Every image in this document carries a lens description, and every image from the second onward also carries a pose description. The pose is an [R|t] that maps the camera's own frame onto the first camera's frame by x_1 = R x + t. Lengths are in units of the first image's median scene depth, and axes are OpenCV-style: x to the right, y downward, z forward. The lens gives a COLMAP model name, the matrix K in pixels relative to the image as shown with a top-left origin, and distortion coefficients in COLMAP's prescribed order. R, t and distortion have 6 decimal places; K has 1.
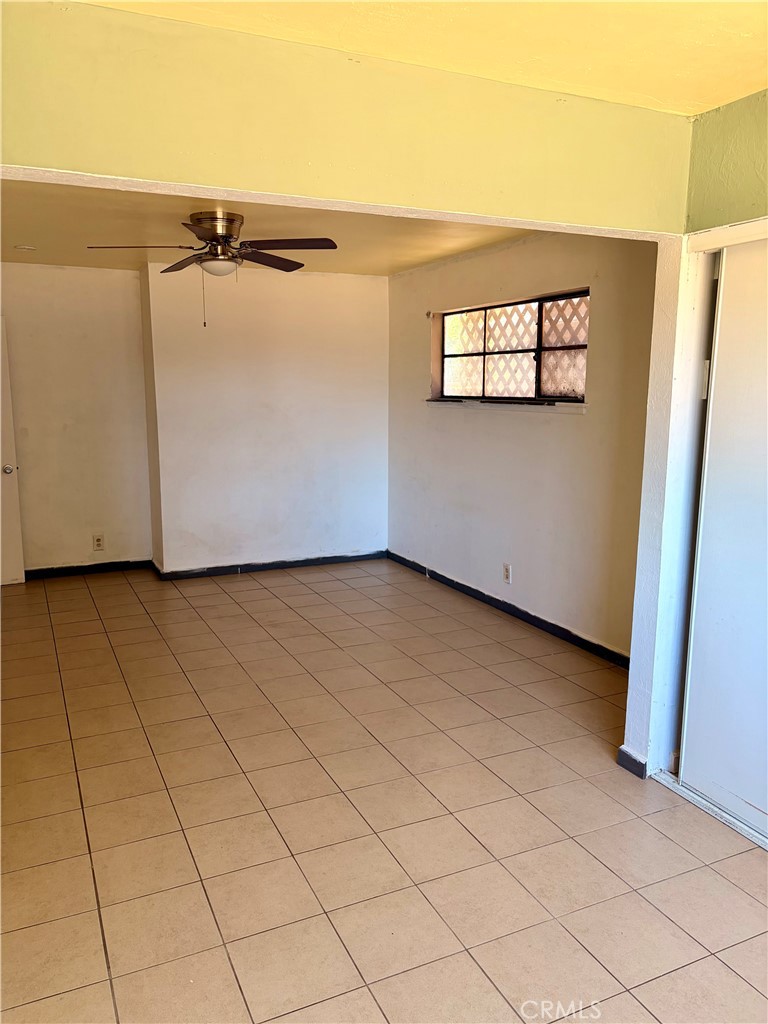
lens RADIAL K [[778.8, 0, 379.4], [0, 778.8, 516.6], [0, 0, 1]] dist [0.070292, -0.121333]
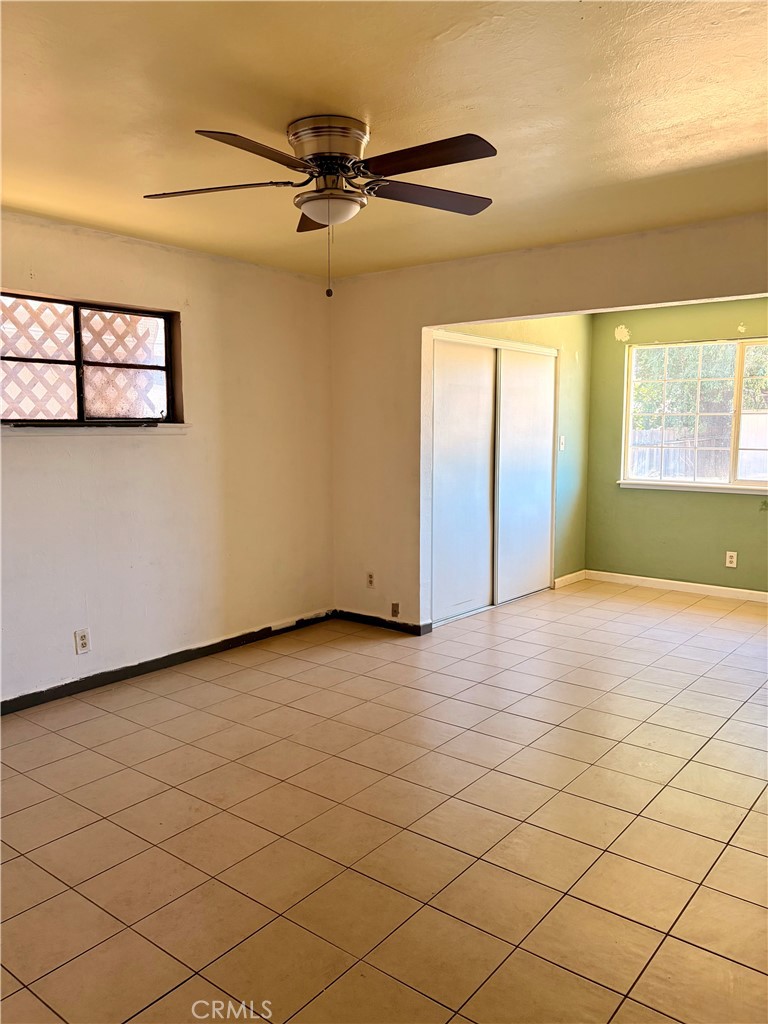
lens RADIAL K [[778.8, 0, 379.4], [0, 778.8, 516.6], [0, 0, 1]] dist [0.070292, -0.121333]
pose [[-0.449340, -0.101313, 0.887598, -0.707912], [0.154599, 0.969740, 0.188953, -0.163543], [-0.879882, 0.222126, -0.420080, 1.113406]]
